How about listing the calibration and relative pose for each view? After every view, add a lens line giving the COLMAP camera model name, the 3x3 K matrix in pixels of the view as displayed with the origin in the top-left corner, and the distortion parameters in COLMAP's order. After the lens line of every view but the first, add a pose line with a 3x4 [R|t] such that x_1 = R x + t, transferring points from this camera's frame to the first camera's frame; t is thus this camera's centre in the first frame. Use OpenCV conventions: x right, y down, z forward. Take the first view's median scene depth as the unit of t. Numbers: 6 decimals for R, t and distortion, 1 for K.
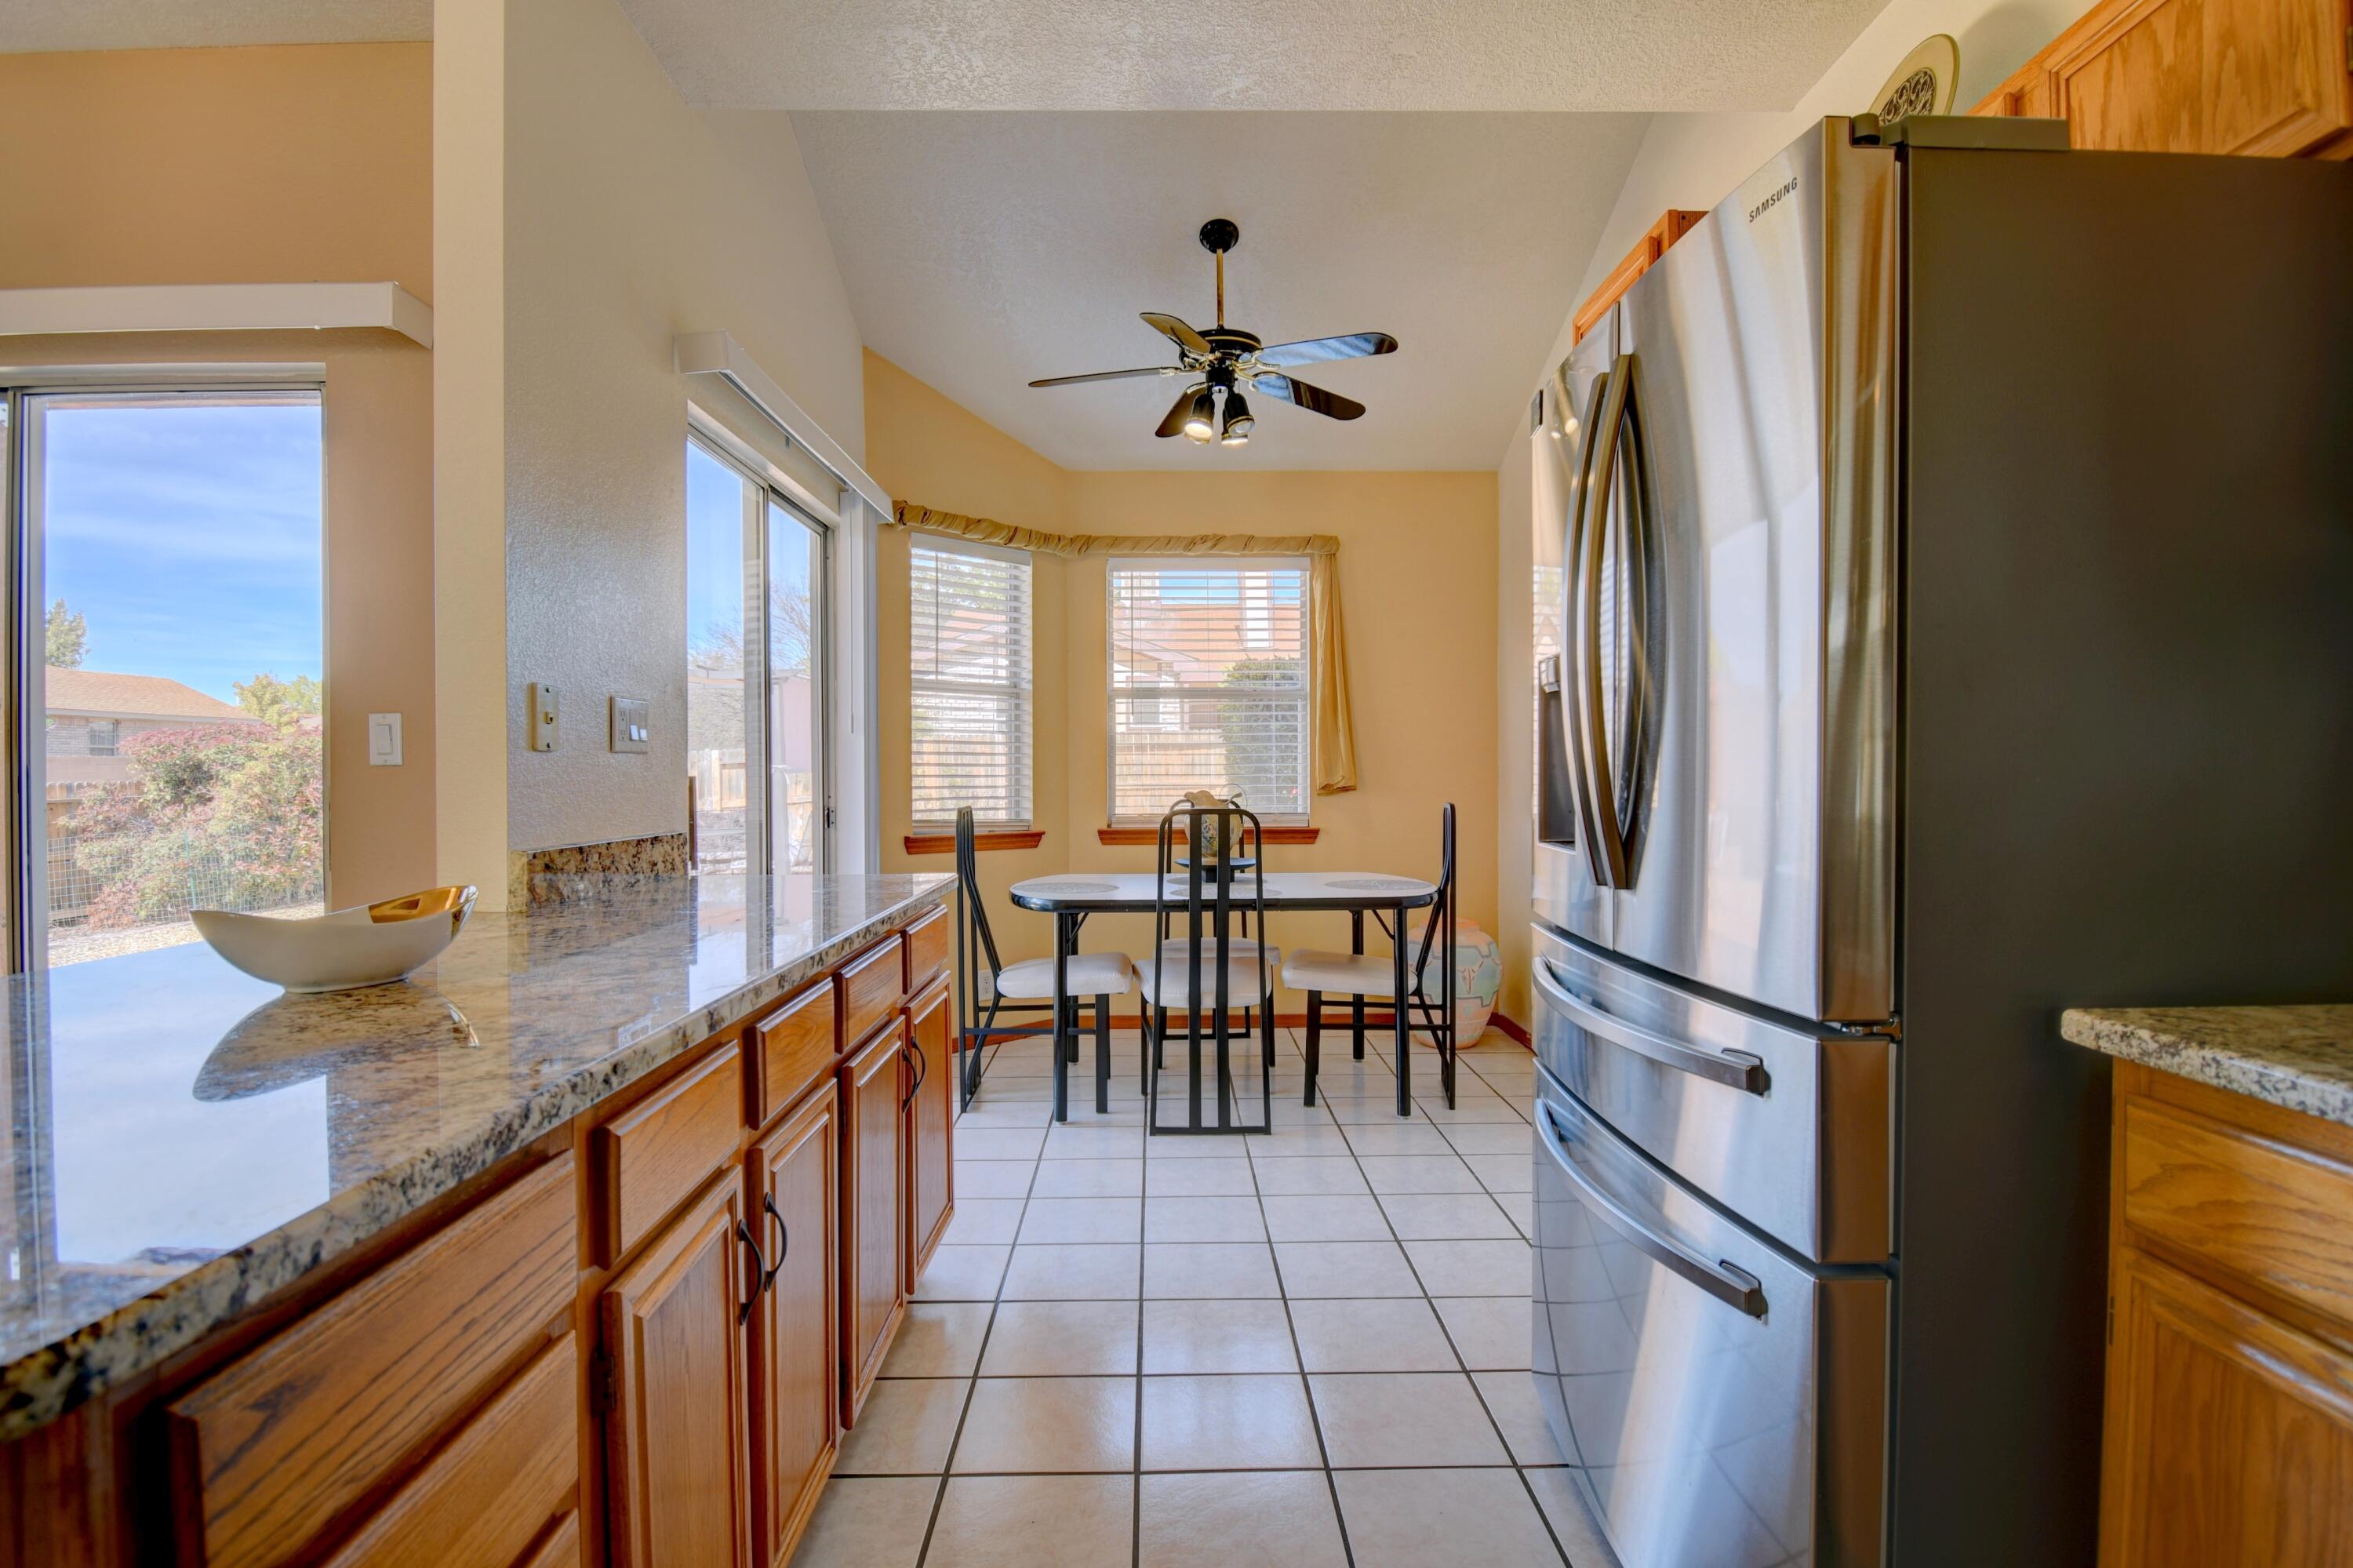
lens RADIAL K [[1155.0, 0, 1178.1], [0, 1155.0, 786.4], [0, 0, 1]] dist [-0.017723, -0.000542]
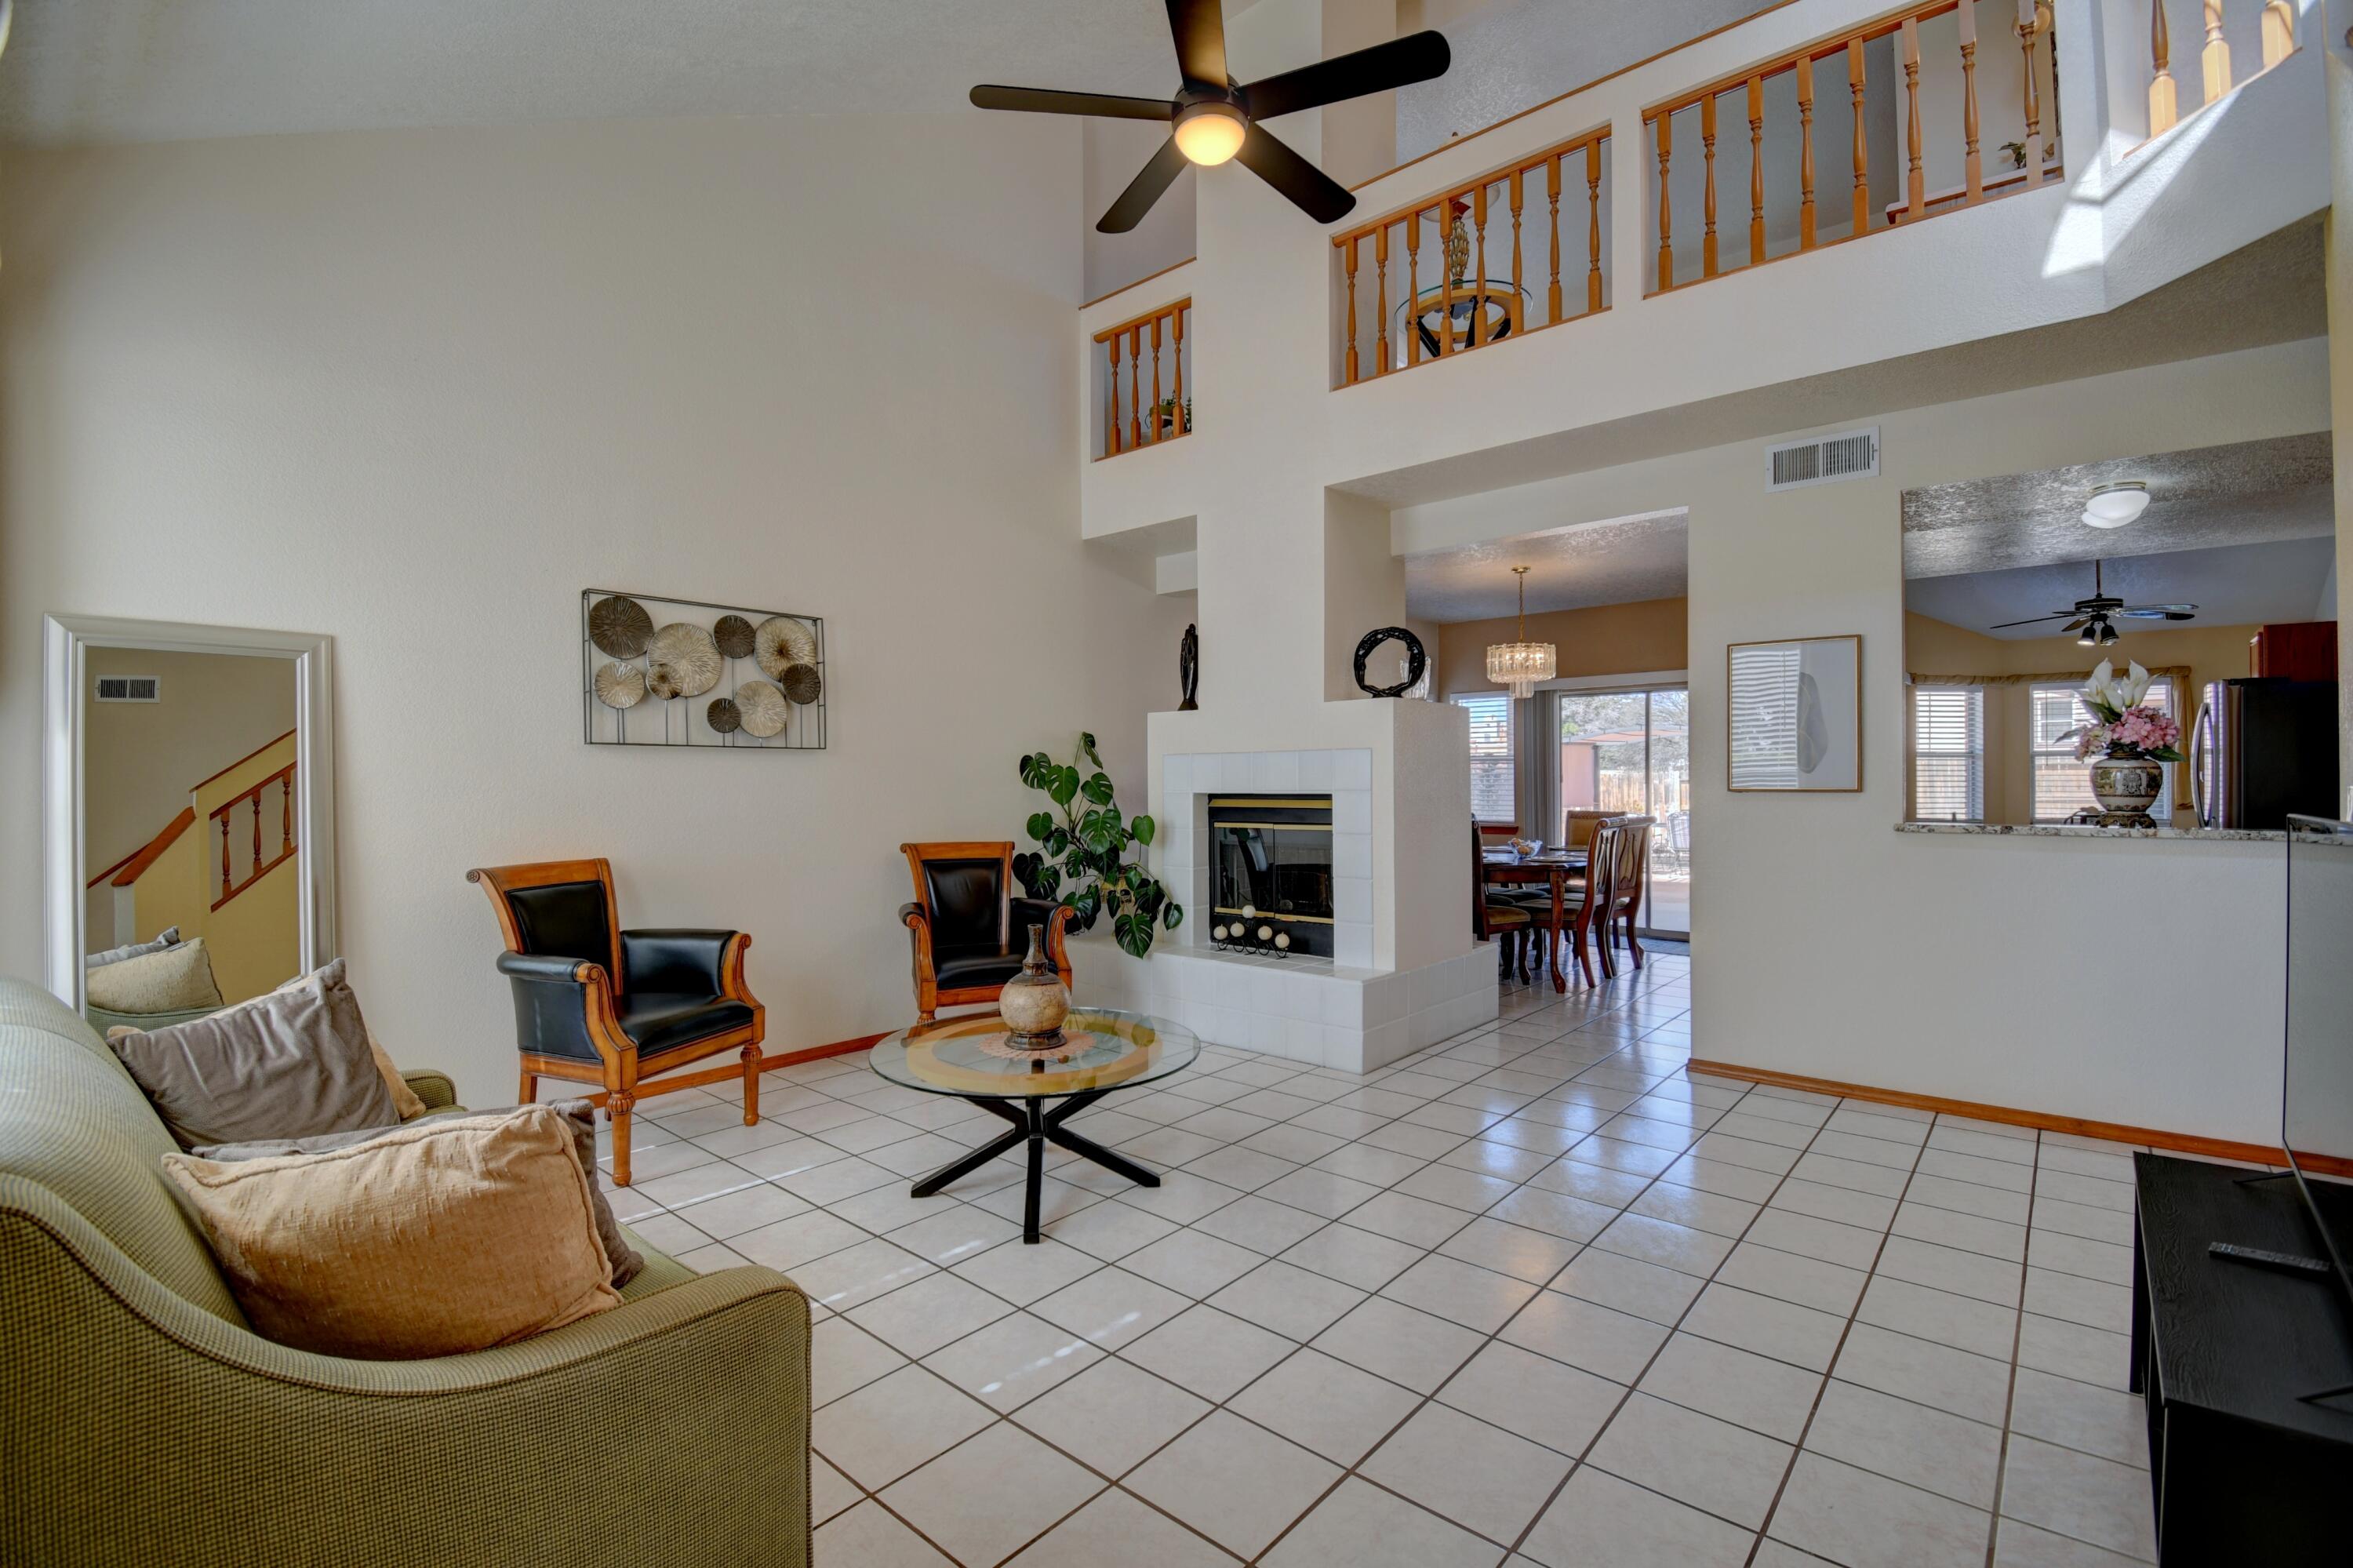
lens RADIAL K [[1037.4, 0, 1175.4], [0, 1037.4, 791.2], [0, 0, 1]] dist [-0.017297, -0.005596]
pose [[0.732975, -0.001586, -0.680253, 0.065713], [0.001960, 0.999998, -0.000221, -0.032783], [0.680252, -0.001171, 0.732977, -1.582898]]
